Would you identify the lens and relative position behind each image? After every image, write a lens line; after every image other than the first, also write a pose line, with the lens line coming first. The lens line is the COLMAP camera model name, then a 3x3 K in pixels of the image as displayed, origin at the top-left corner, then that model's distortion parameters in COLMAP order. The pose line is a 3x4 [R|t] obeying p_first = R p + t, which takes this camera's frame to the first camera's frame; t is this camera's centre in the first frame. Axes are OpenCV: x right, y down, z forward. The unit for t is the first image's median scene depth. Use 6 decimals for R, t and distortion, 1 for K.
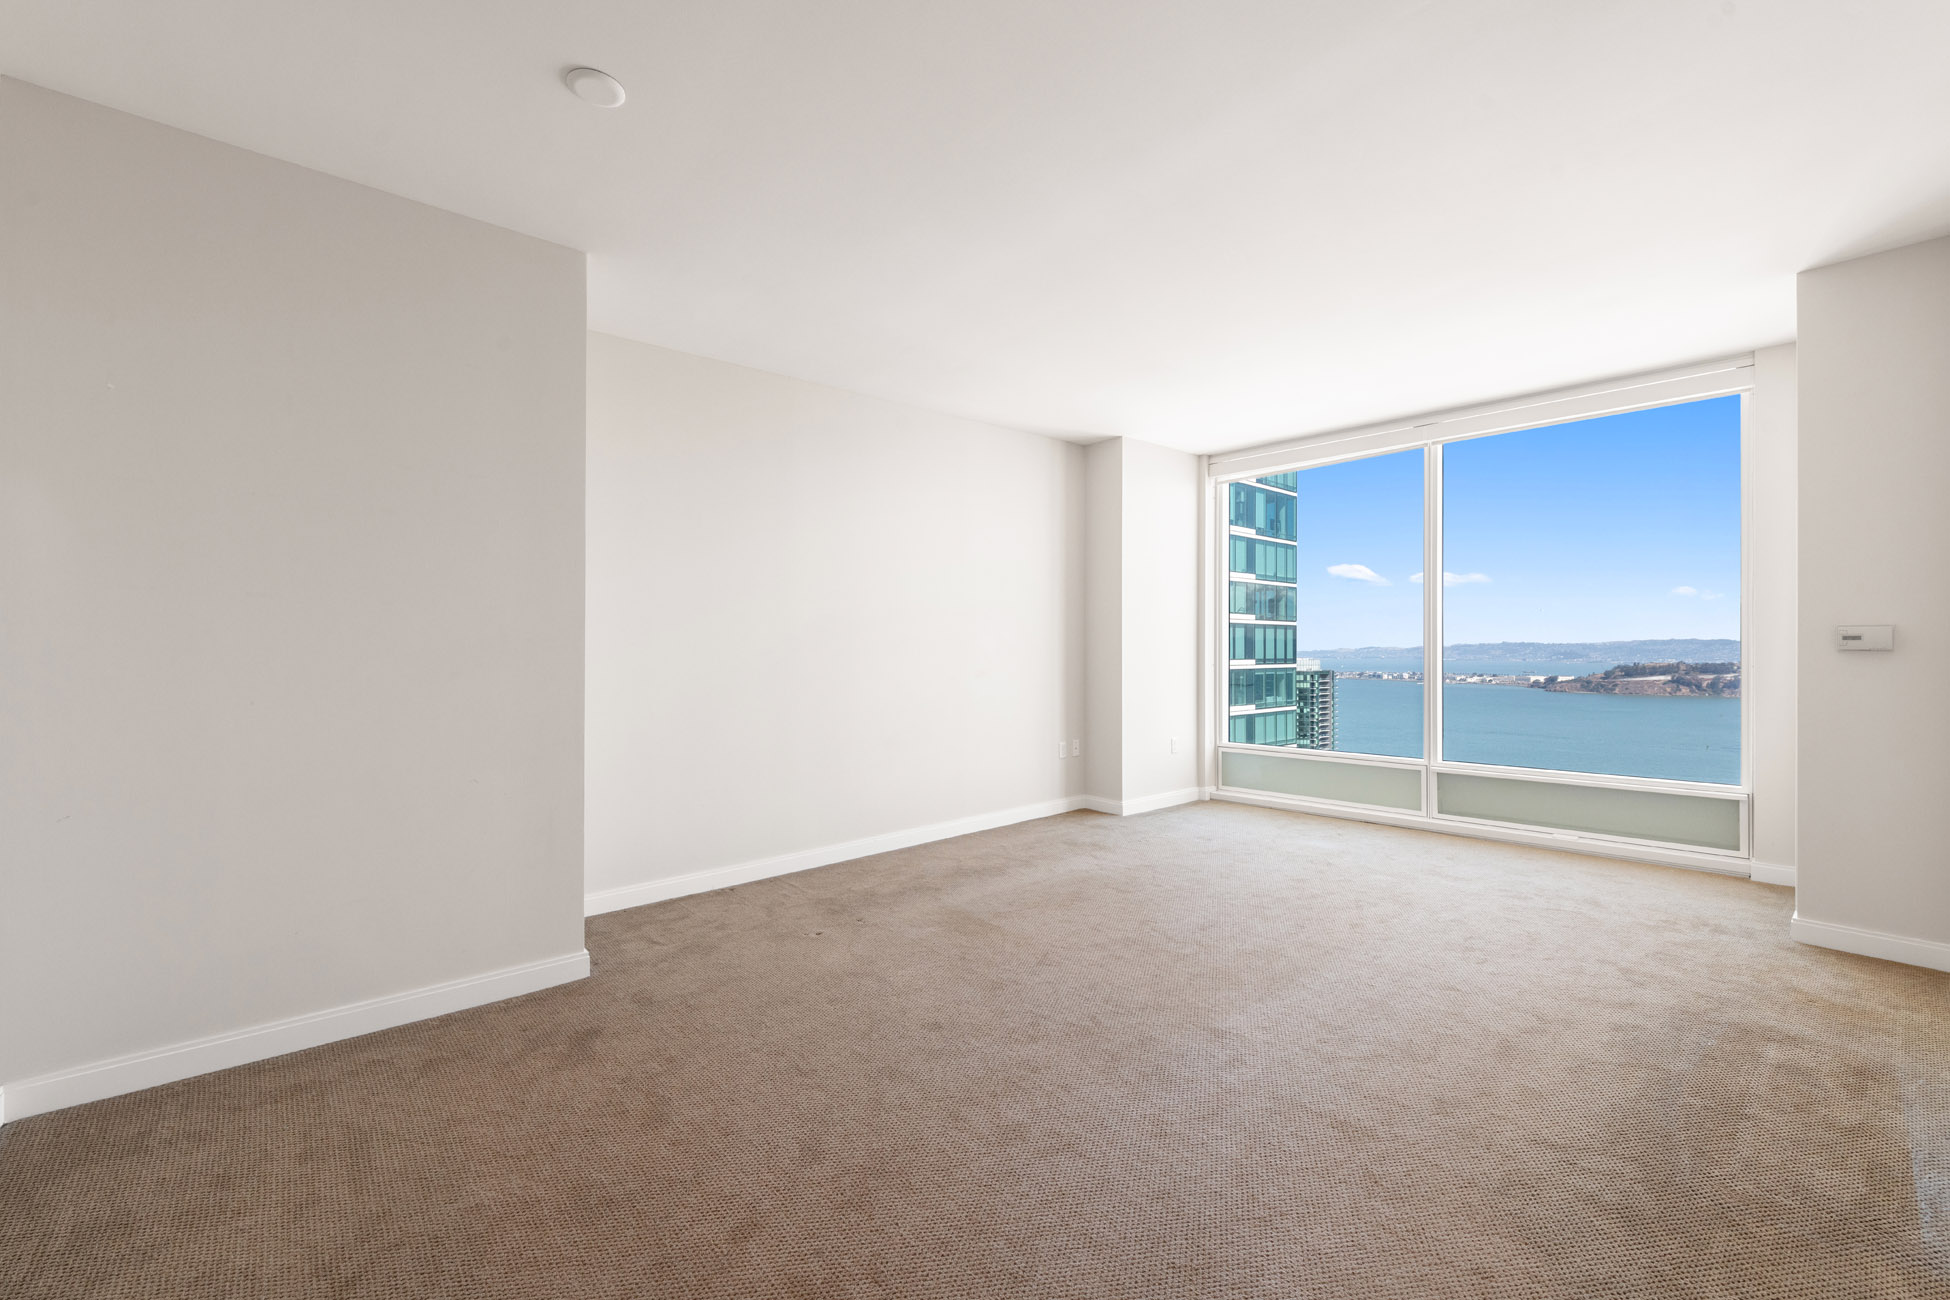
lens RADIAL K [[799.0, 0, 978.5], [0, 799.0, 647.1], [0, 0, 1]] dist [0.001618, -0.000186]
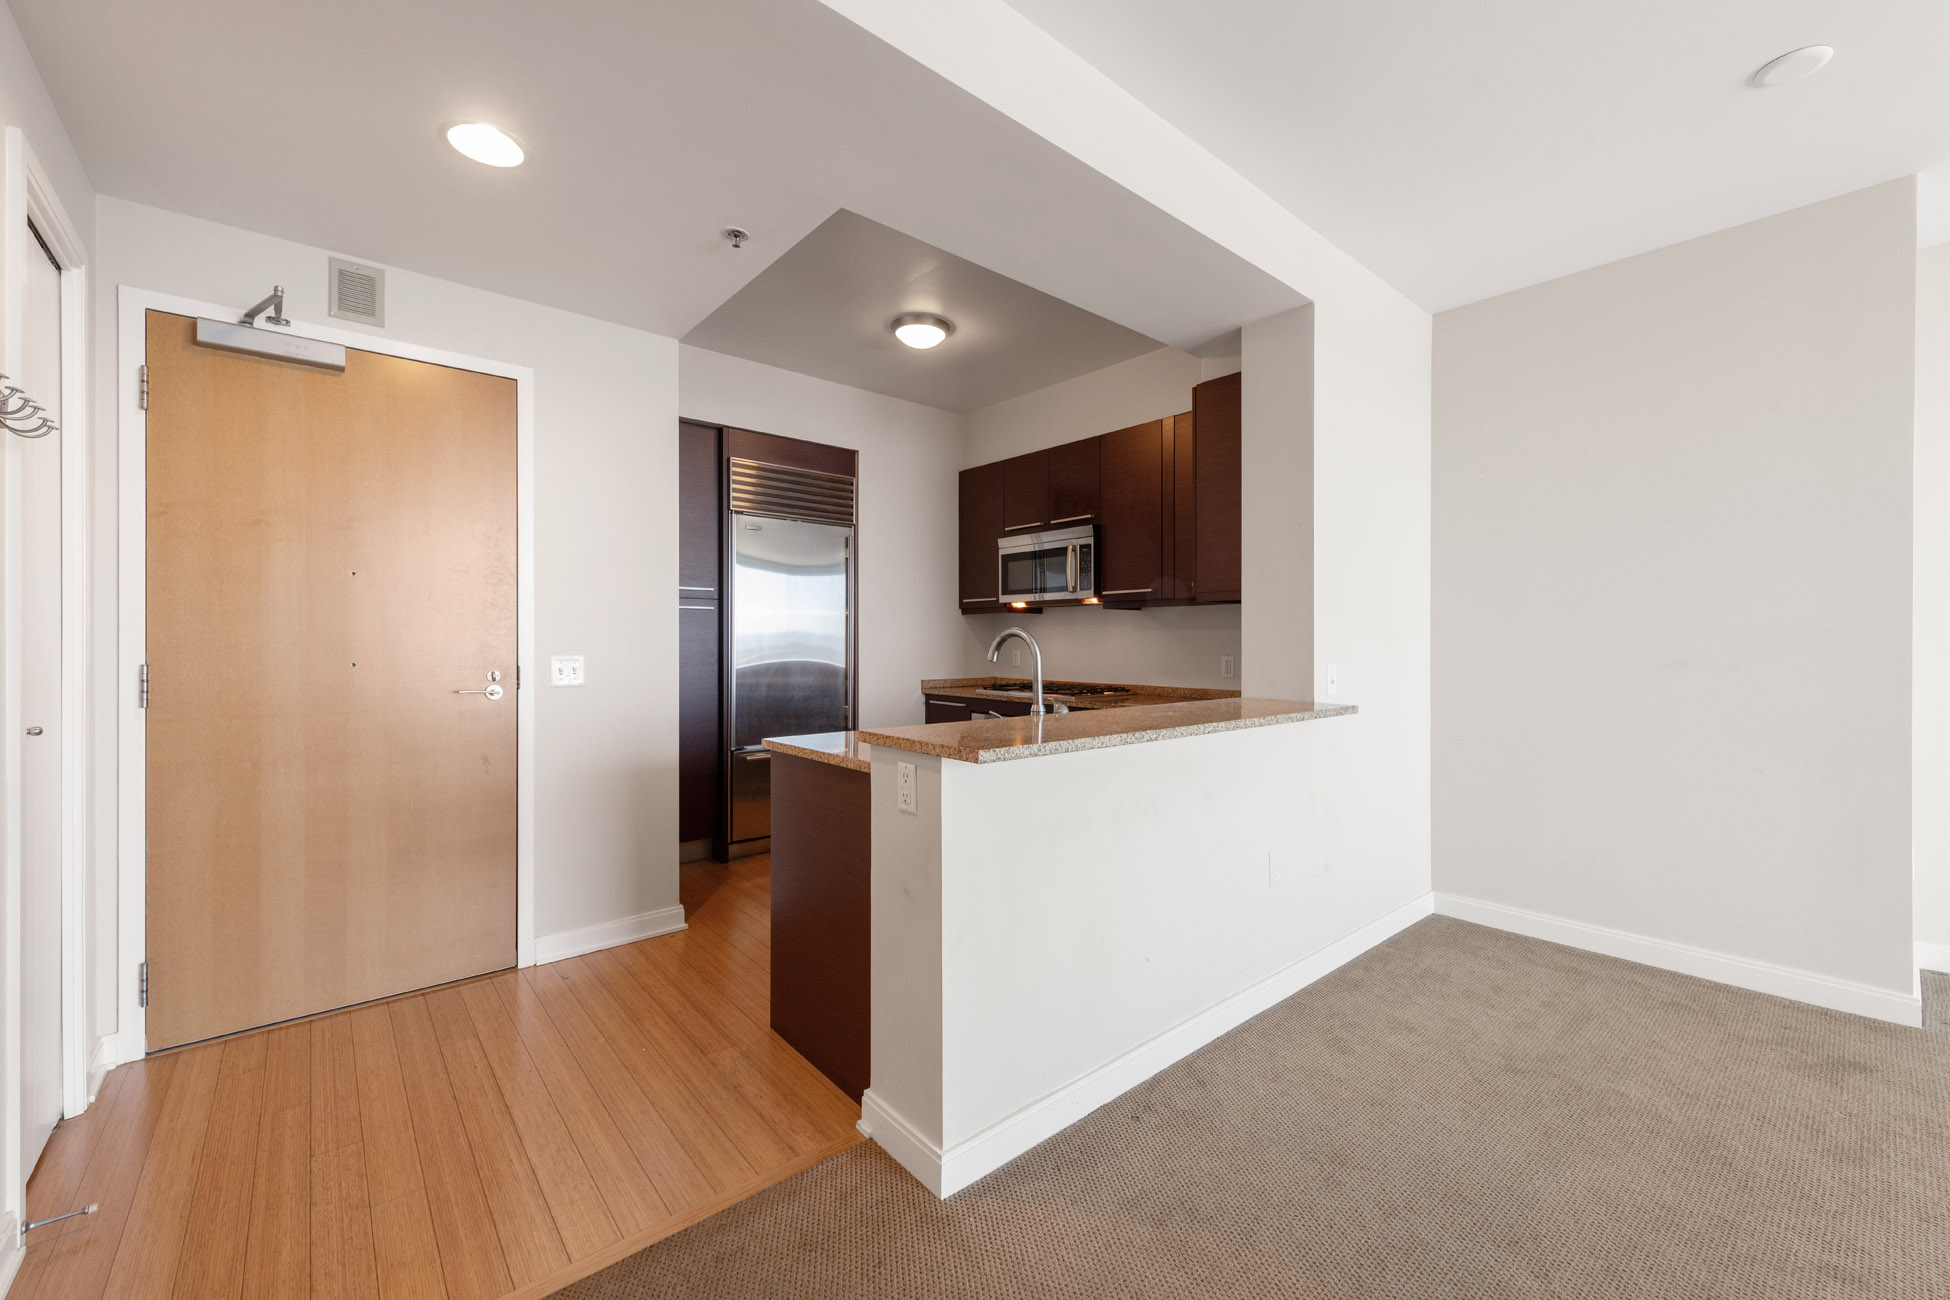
lens RADIAL K [[767.7, 0, 977.7], [0, 767.7, 642.2], [0, 0, 1]] dist [0.003698, 0.000109]
pose [[0.004999, 0.003560, -0.999981, 0.309303], [0.005579, 0.999978, 0.003588, -0.004914], [0.999972, -0.005597, 0.004979, 0.000646]]
